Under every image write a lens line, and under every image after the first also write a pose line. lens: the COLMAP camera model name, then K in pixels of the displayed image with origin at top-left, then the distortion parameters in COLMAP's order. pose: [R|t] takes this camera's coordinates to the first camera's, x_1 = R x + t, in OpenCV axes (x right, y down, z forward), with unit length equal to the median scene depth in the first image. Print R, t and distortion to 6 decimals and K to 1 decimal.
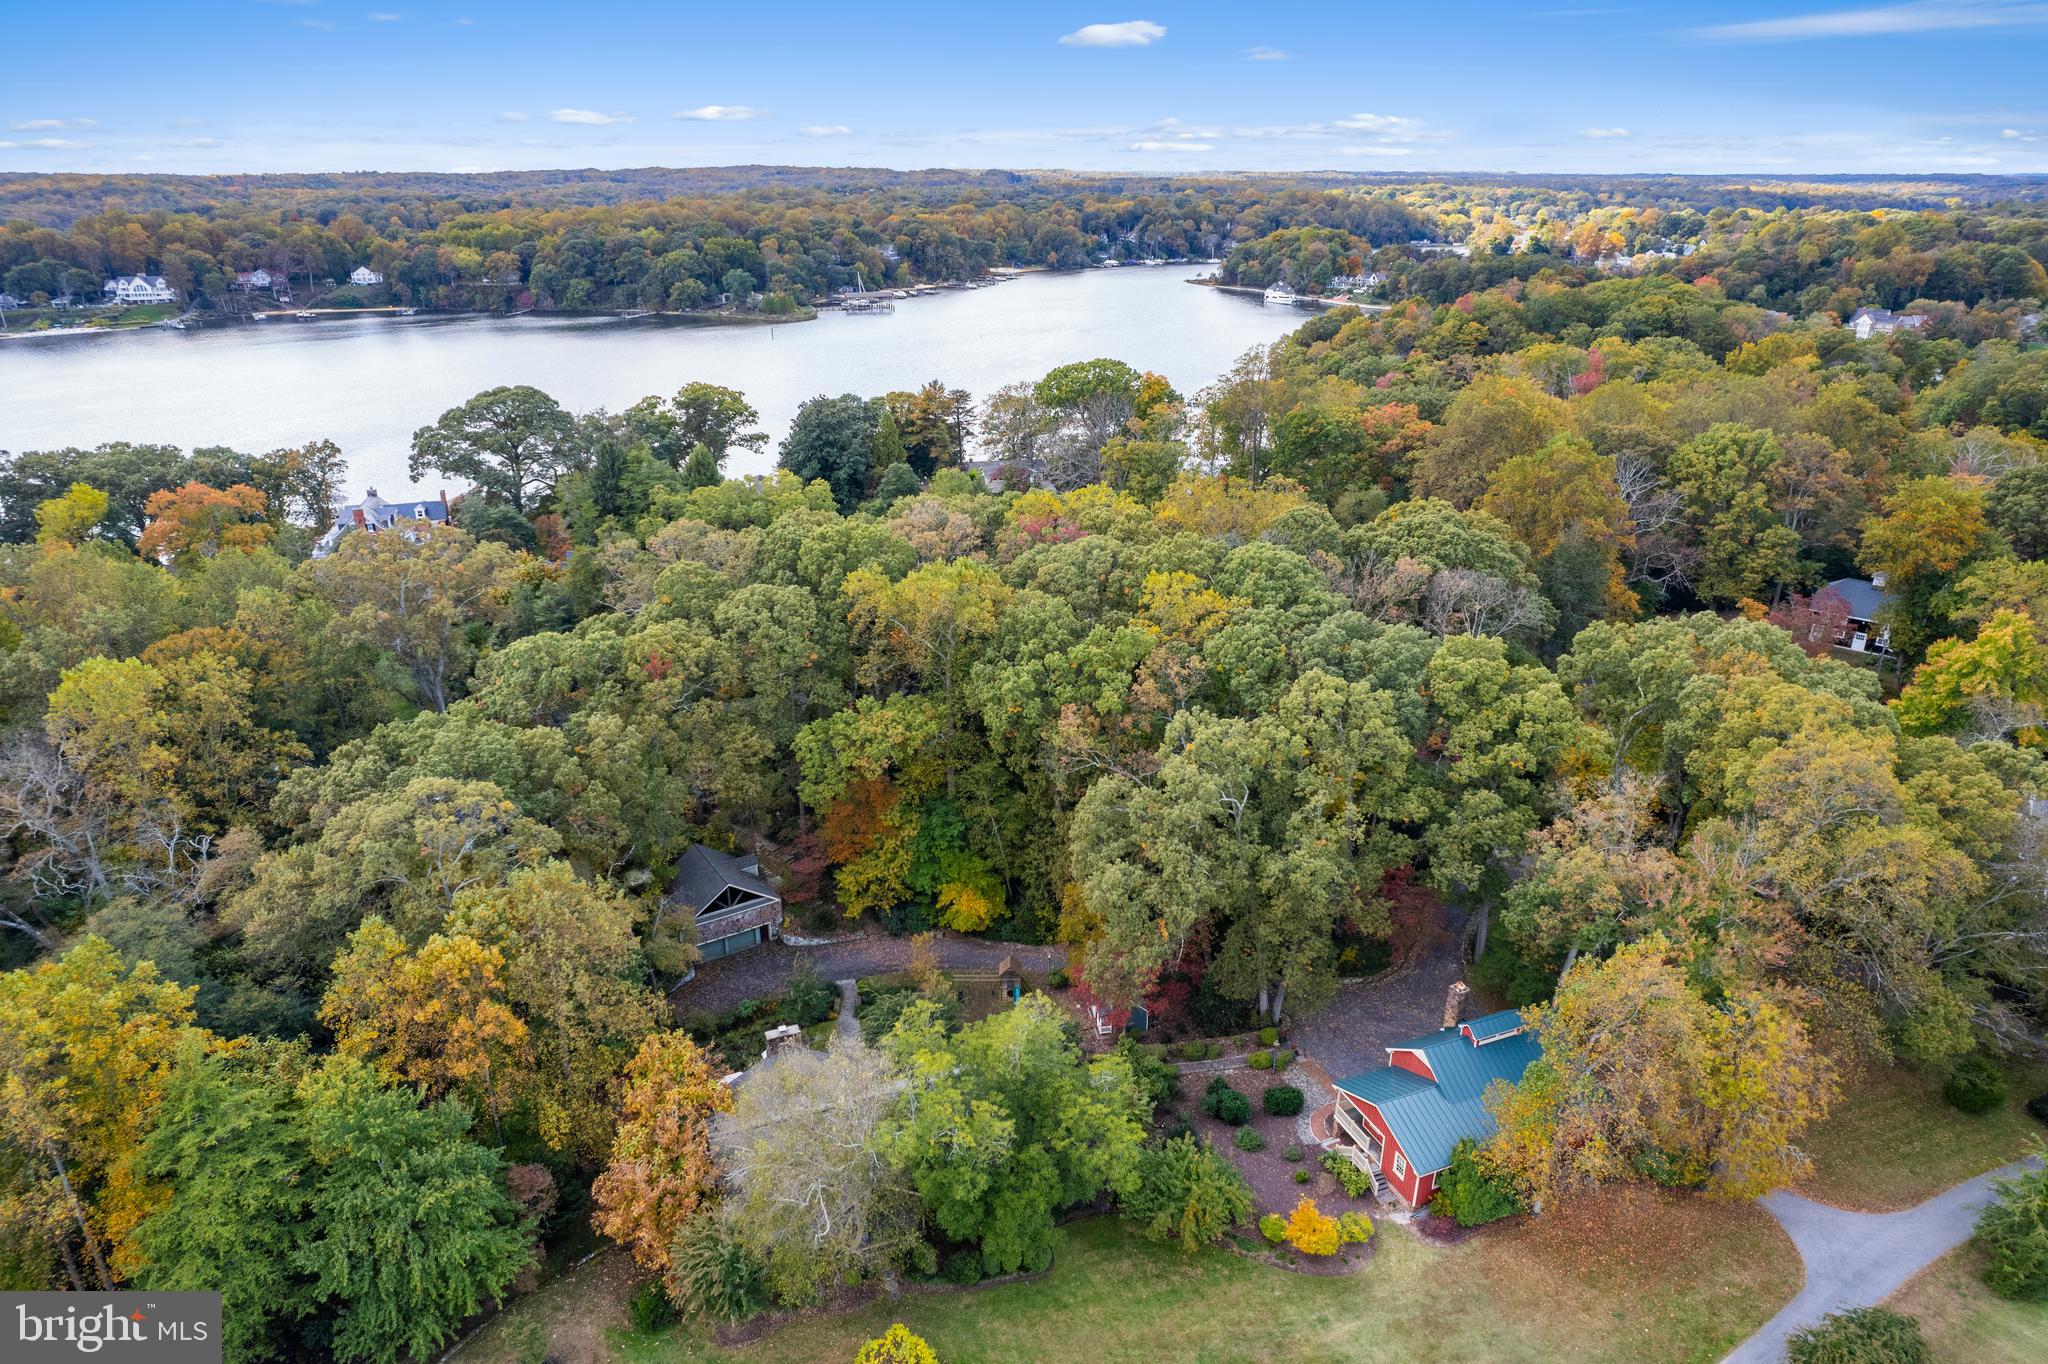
lens RADIAL K [[1313.7, 0, 1025.0], [0, 1313.7, 687.7], [0, 0, 1]] dist [-0.074177, 0.067262]
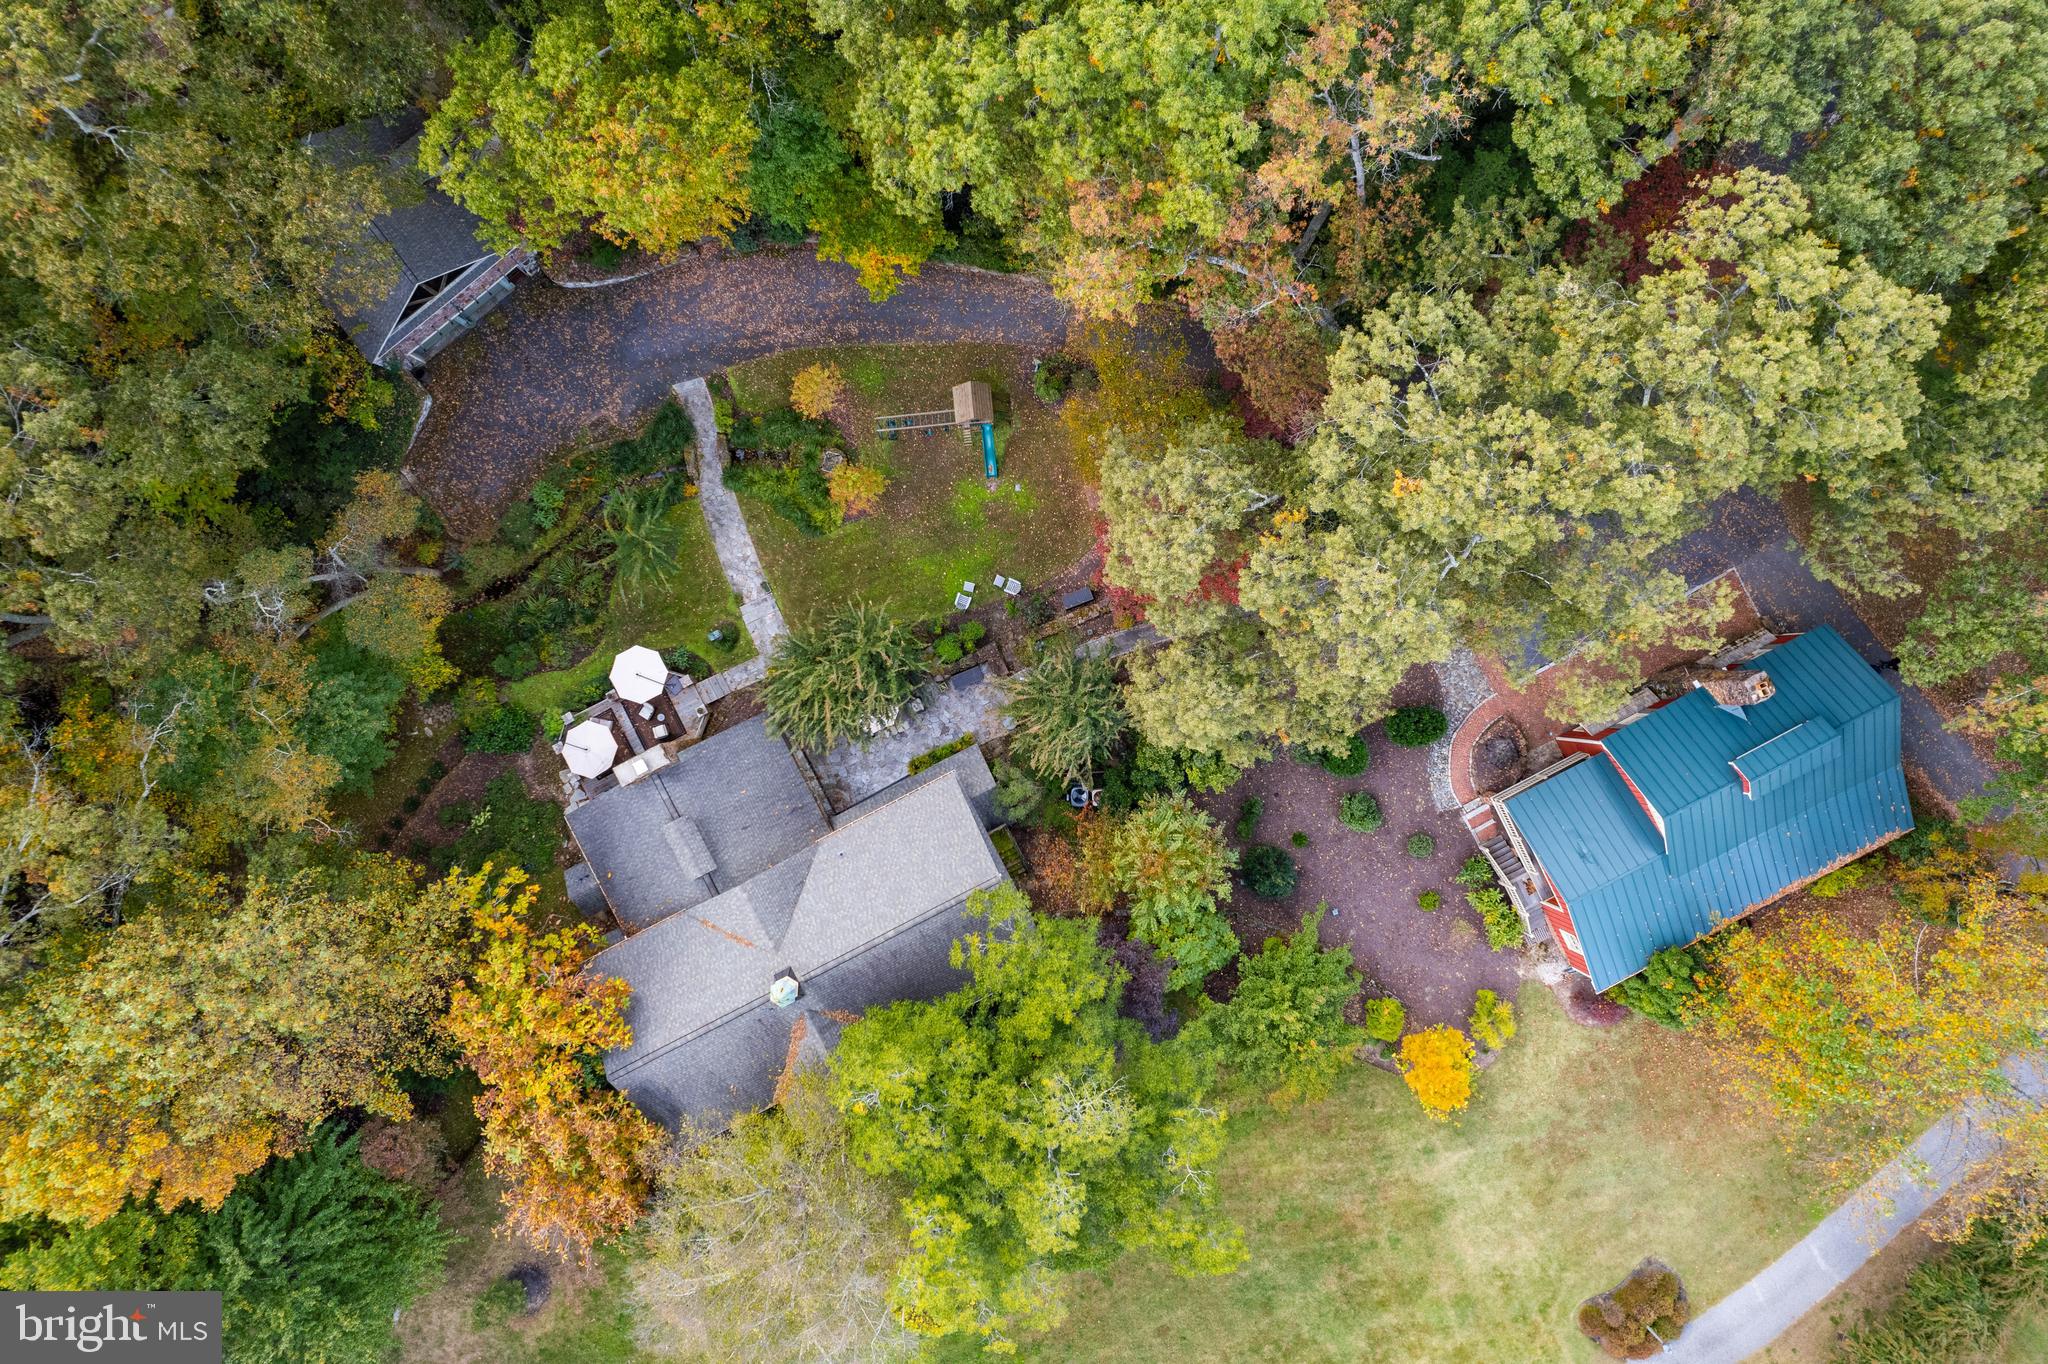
lens RADIAL K [[1313.7, 0, 1016.7], [0, 1313.7, 692.4], [0, 0, 1]] dist [-0.074177, 0.067262]
pose [[0.995253, -0.096693, -0.011048, 0.002046], [0.044512, 0.351298, 0.935205, -0.247424], [-0.086546, -0.931257, 0.353934, 0.605513]]
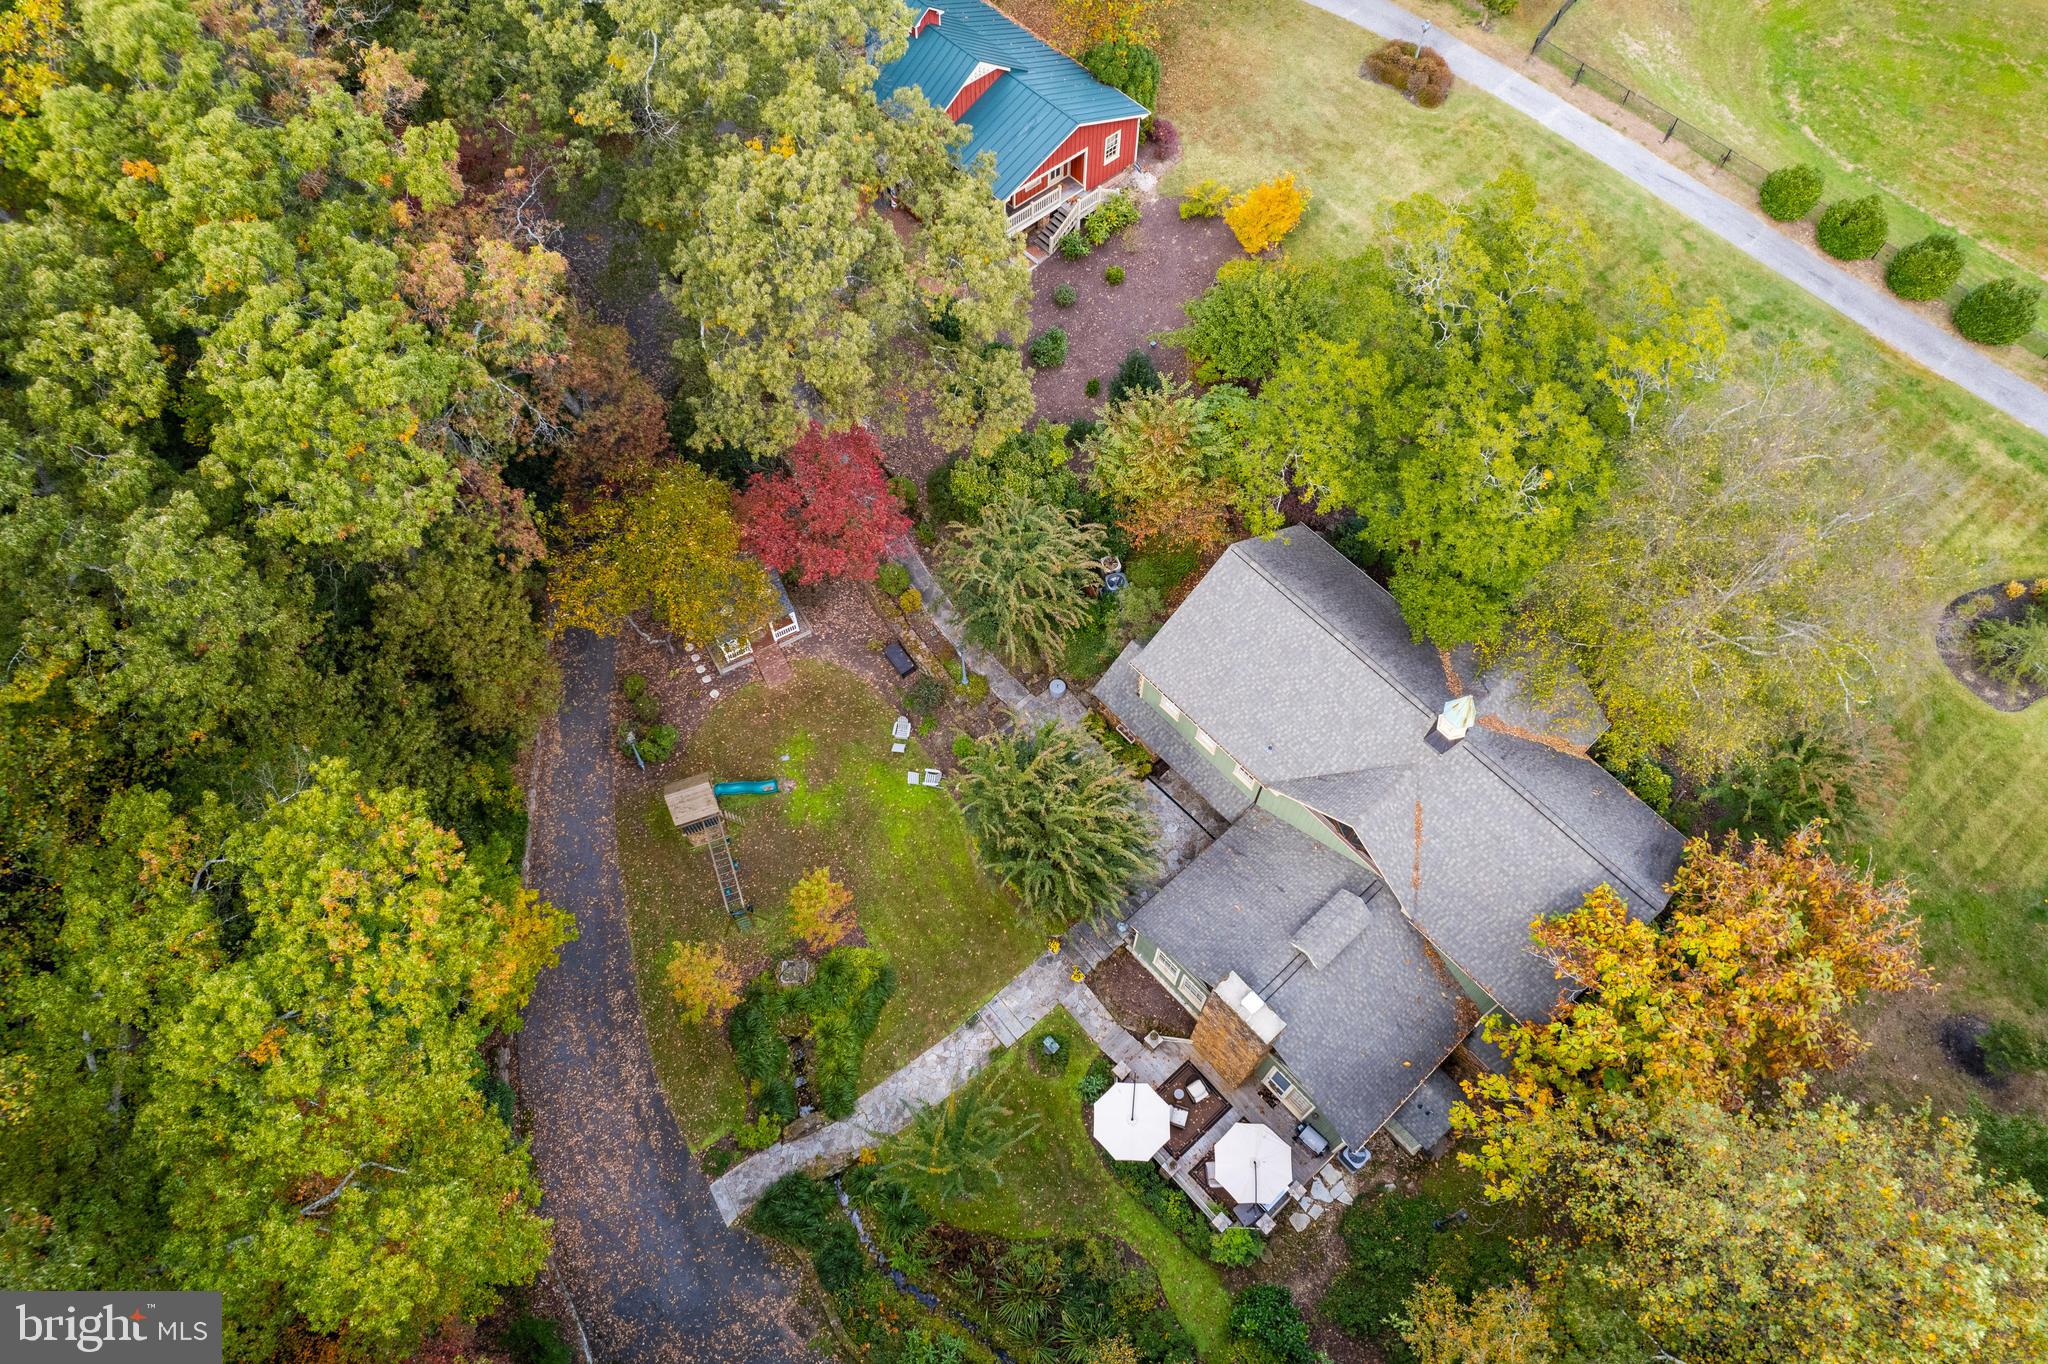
lens RADIAL K [[1313.7, 0, 1027.1], [0, 1313.7, 682.5], [0, 0, 1]] dist [-0.074177, 0.067262]
pose [[-0.351066, -0.822117, 0.448192, -0.204188], [0.331976, 0.338282, 0.880544, -0.152260], [-0.875525, 0.457918, 0.154163, 0.719432]]
